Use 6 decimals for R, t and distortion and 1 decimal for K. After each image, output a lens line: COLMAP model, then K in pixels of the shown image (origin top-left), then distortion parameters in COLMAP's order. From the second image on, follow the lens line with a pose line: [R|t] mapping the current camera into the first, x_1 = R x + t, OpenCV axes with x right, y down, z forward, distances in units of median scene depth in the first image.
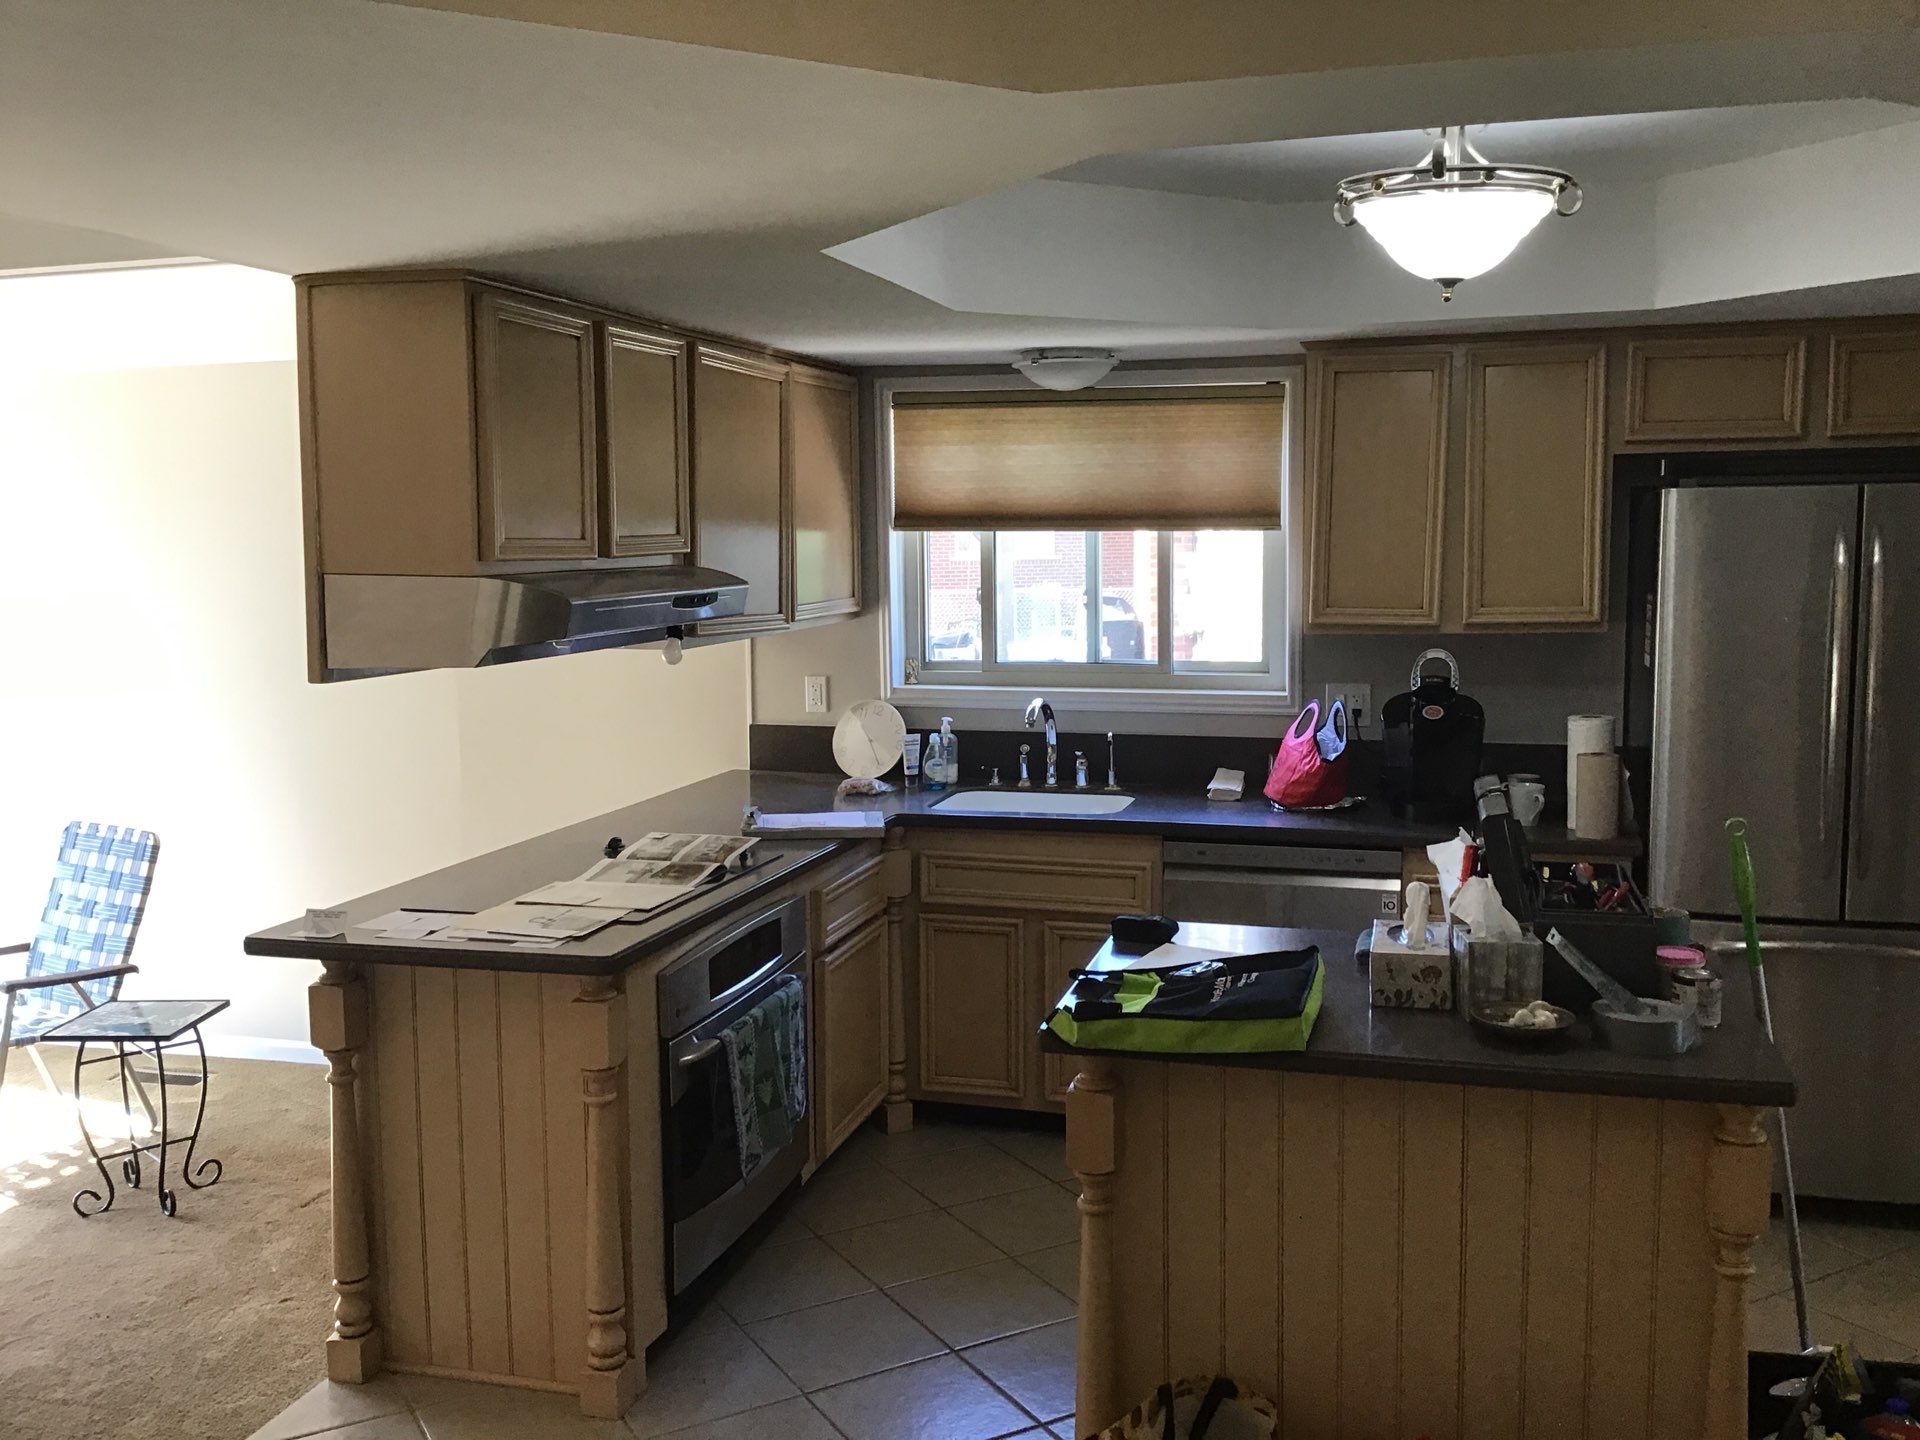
lens RADIAL K [[1701.5, 0, 961.0], [0, 1701.5, 751.3], [0, 0, 1]] dist [0.110926, 0.002381]
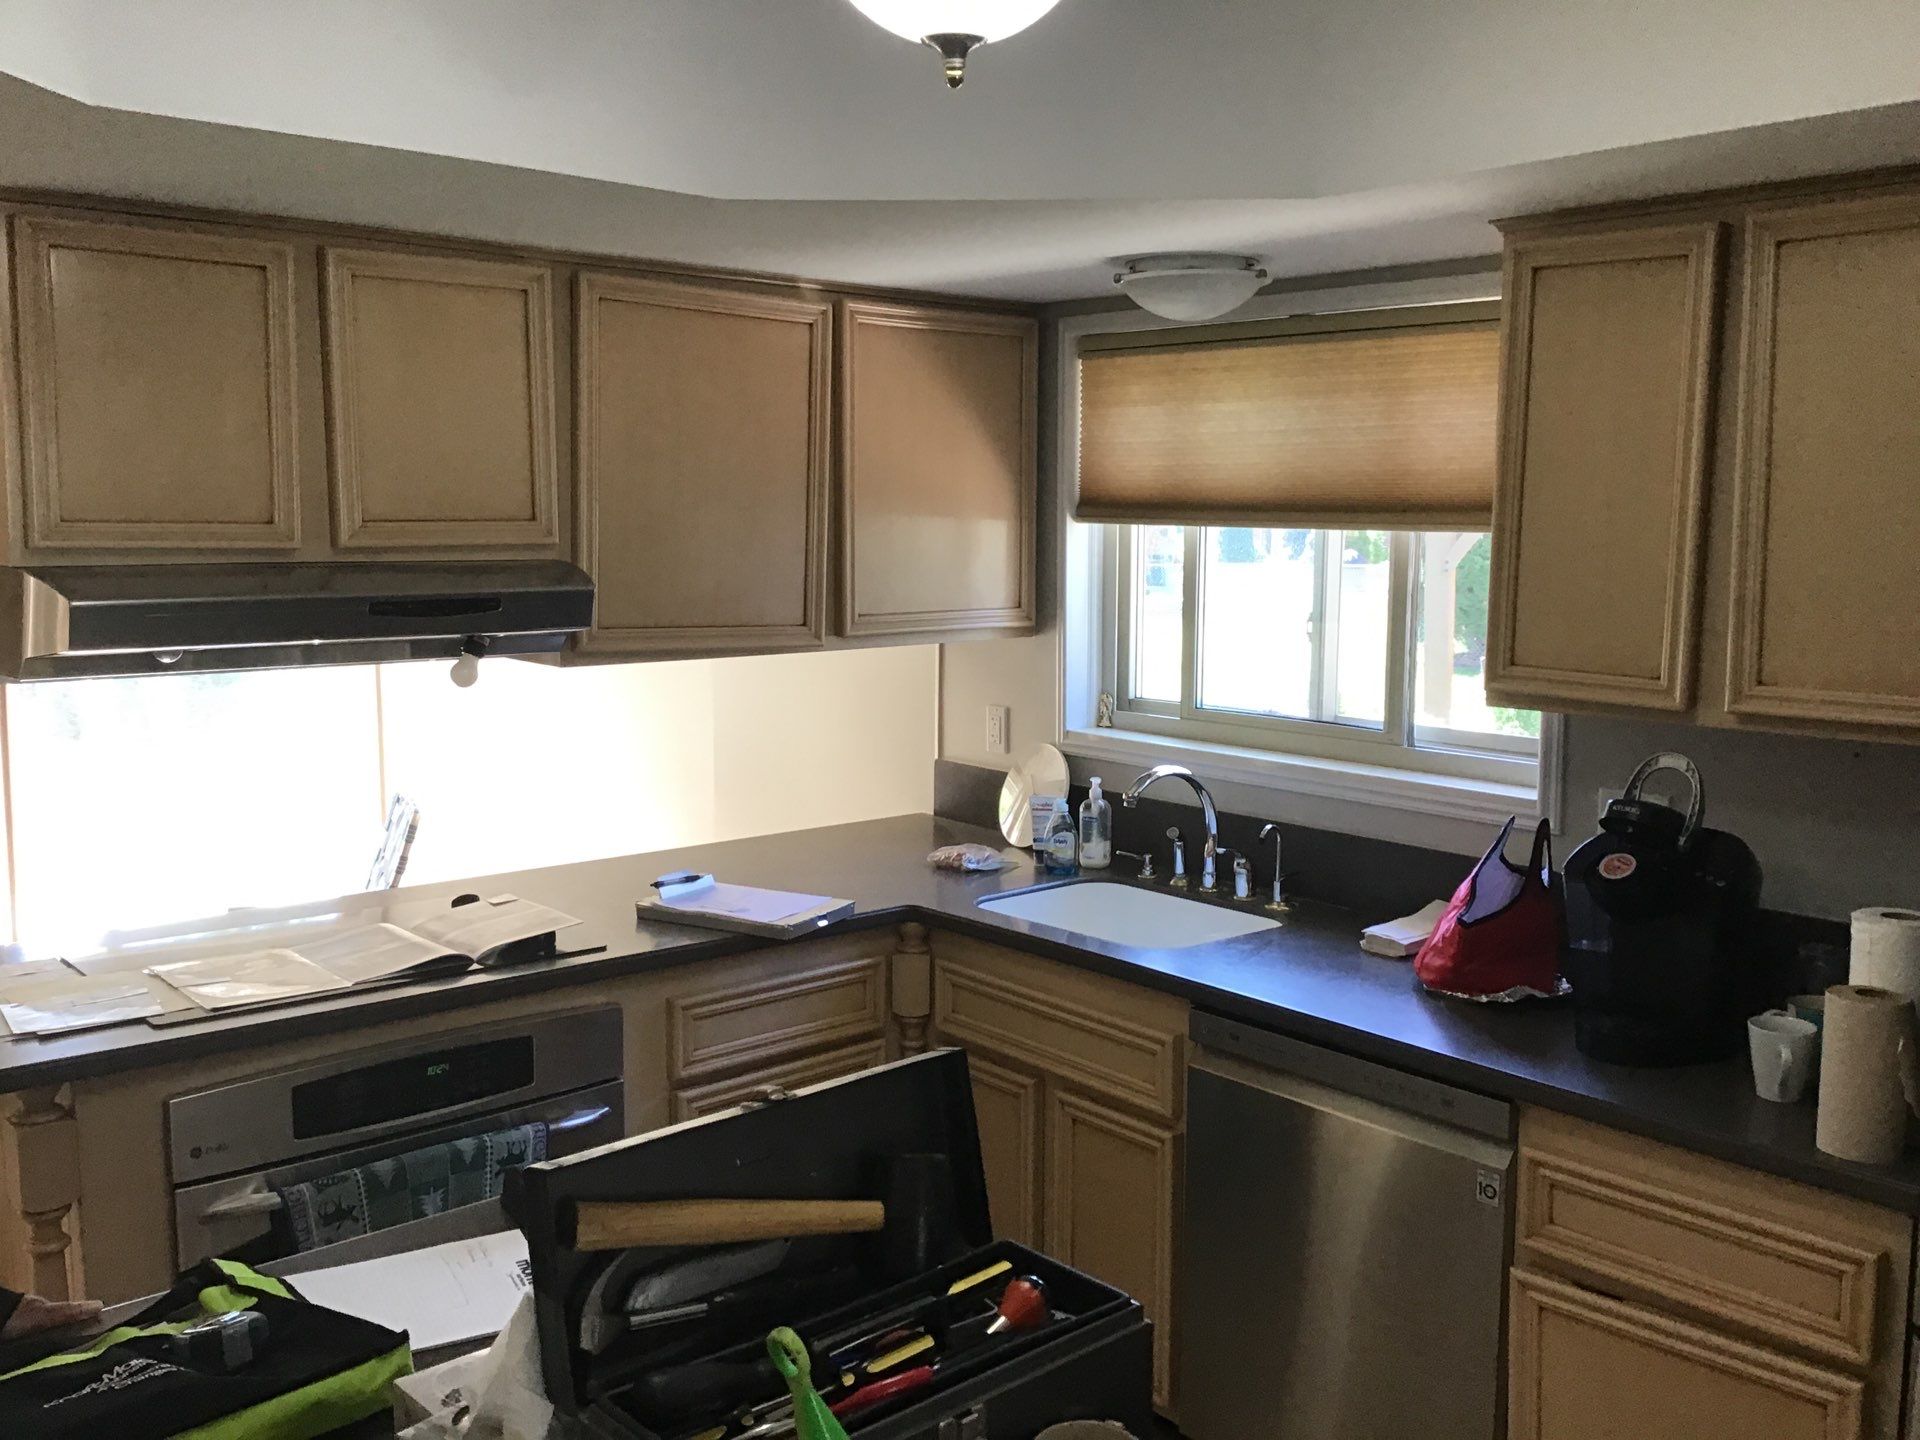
lens RADIAL K [[1701.5, 0, 961.0], [0, 1701.5, 751.3], [0, 0, 1]] dist [0.110926, 0.002381]
pose [[0.841342, 0.092862, -0.532466, 0.331934], [-0.087327, 0.995542, 0.035639, -0.052151], [0.533401, 0.016514, 0.845701, 0.345315]]
